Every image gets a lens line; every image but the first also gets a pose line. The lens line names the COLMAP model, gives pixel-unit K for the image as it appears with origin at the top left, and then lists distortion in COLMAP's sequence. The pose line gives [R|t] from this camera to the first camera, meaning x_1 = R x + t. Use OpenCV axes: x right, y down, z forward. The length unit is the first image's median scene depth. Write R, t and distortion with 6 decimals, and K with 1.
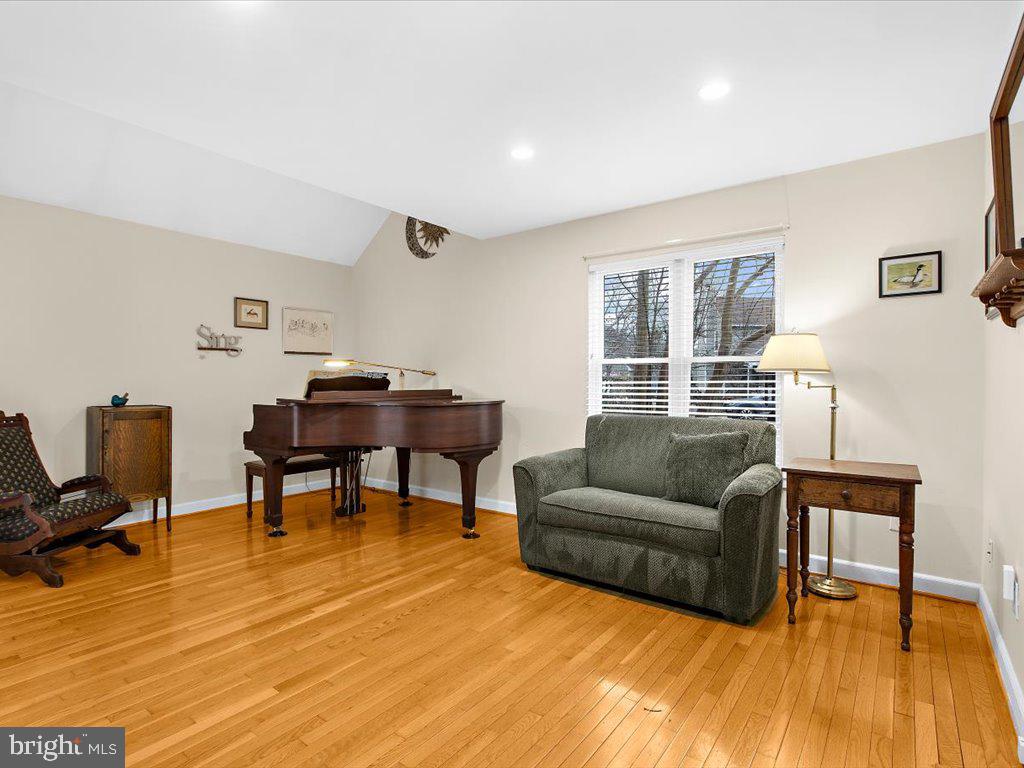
lens RADIAL K [[523.1, 0, 509.3], [0, 523.1, 388.4], [0, 0, 1]] dist [-0.000511, 0.000061]
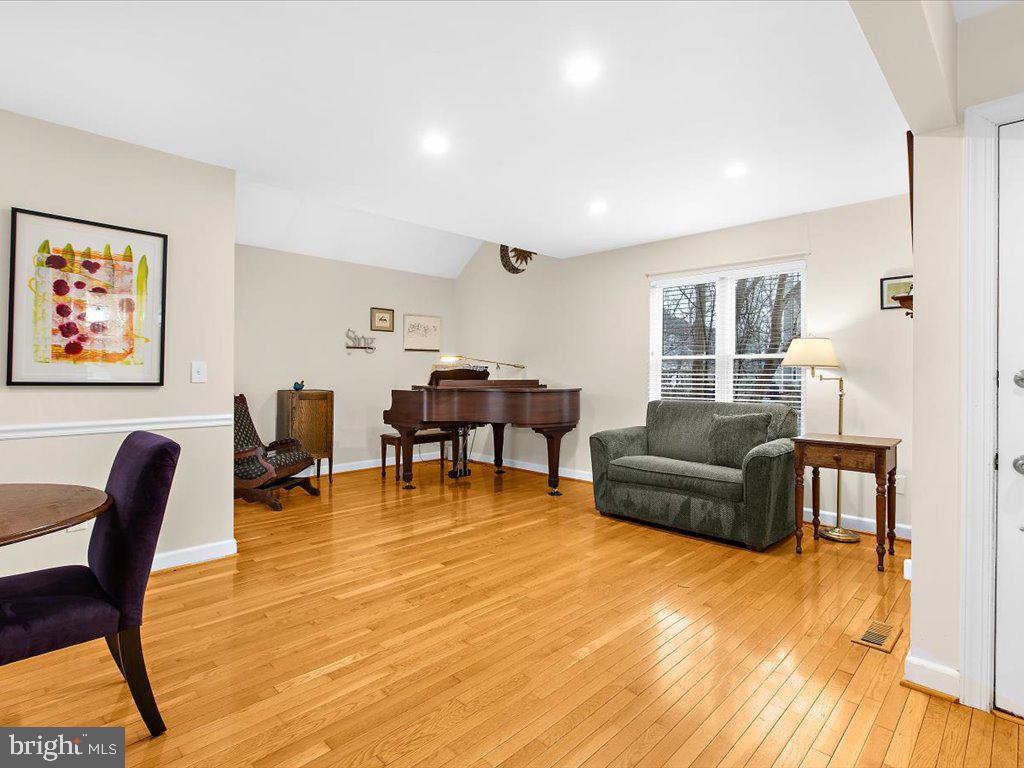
lens RADIAL K [[518.4, 0, 506.5], [0, 518.4, 373.2], [0, 0, 1]] dist [-0.002589, -0.000173]
pose [[0.990354, 0.004431, -0.138487, -0.016257], [-0.006162, 0.999908, -0.012077, 0.002177], [0.138421, 0.012814, 0.990291, -0.272873]]
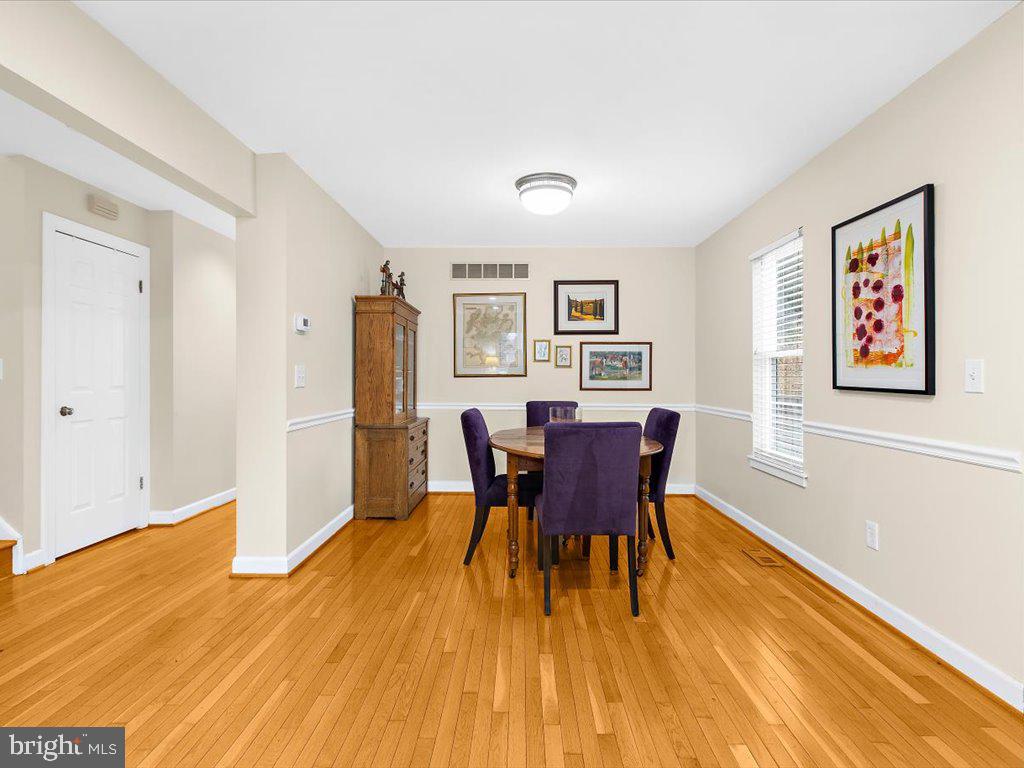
lens RADIAL K [[523.5, 0, 506.2], [0, 523.5, 378.0], [0, 0, 1]] dist [-0.001654, -0.000004]
pose [[-0.811178, -0.000631, -0.584799, 0.062341], [-0.007864, 0.999921, 0.009828, -0.005078], [0.584747, 0.012571, -0.811119, 0.572764]]
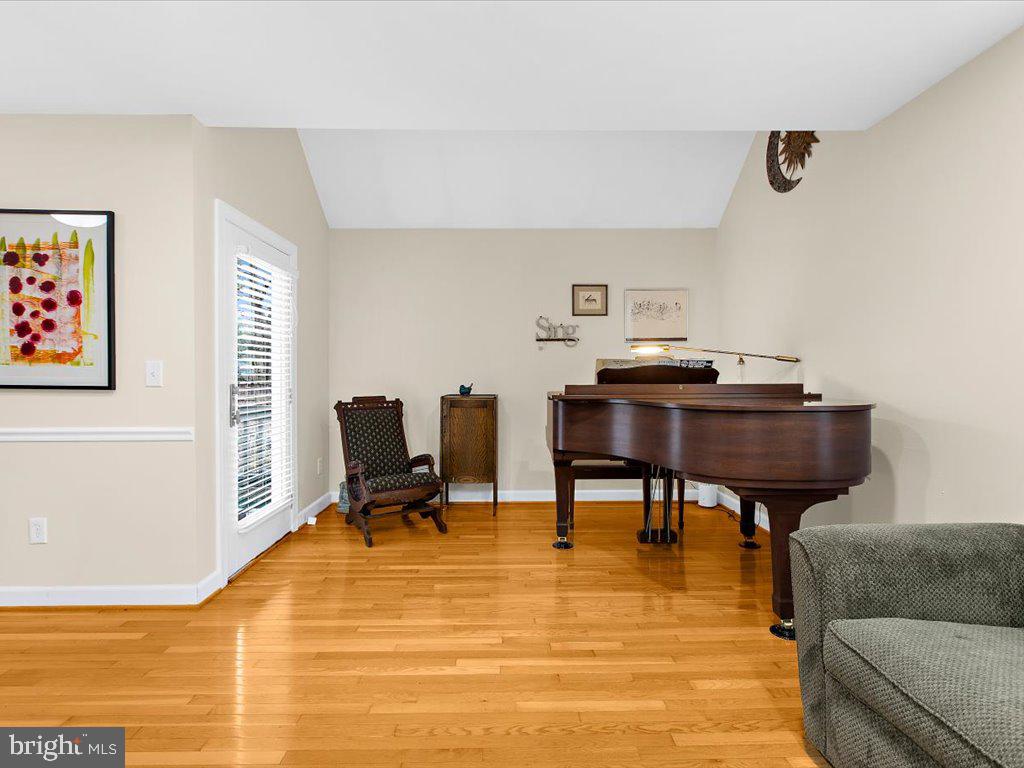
lens RADIAL K [[523.5, 0, 506.2], [0, 523.5, 378.0], [0, 0, 1]] dist [-0.001654, -0.000004]
pose [[0.617699, 0.004619, -0.786401, 0.191194], [-0.006621, 0.999978, 0.000673, -0.003717], [0.786387, 0.004791, 0.617716, 0.375471]]
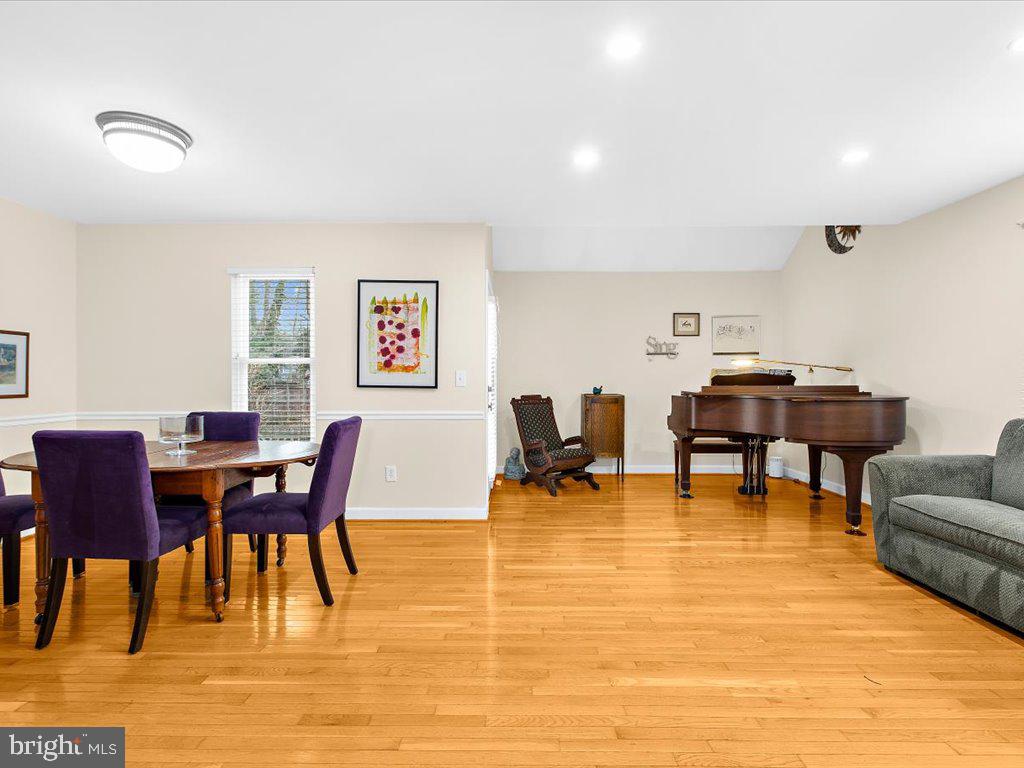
lens RADIAL K [[514.8, 0, 507.6], [0, 514.8, 378.4], [0, 0, 1]] dist [-0.000854, -0.000045]
pose [[0.596771, -0.002098, -0.802409, 0.310202], [-0.007722, 0.999935, -0.008358, 0.002029], [0.802374, 0.011184, 0.596716, -0.112681]]
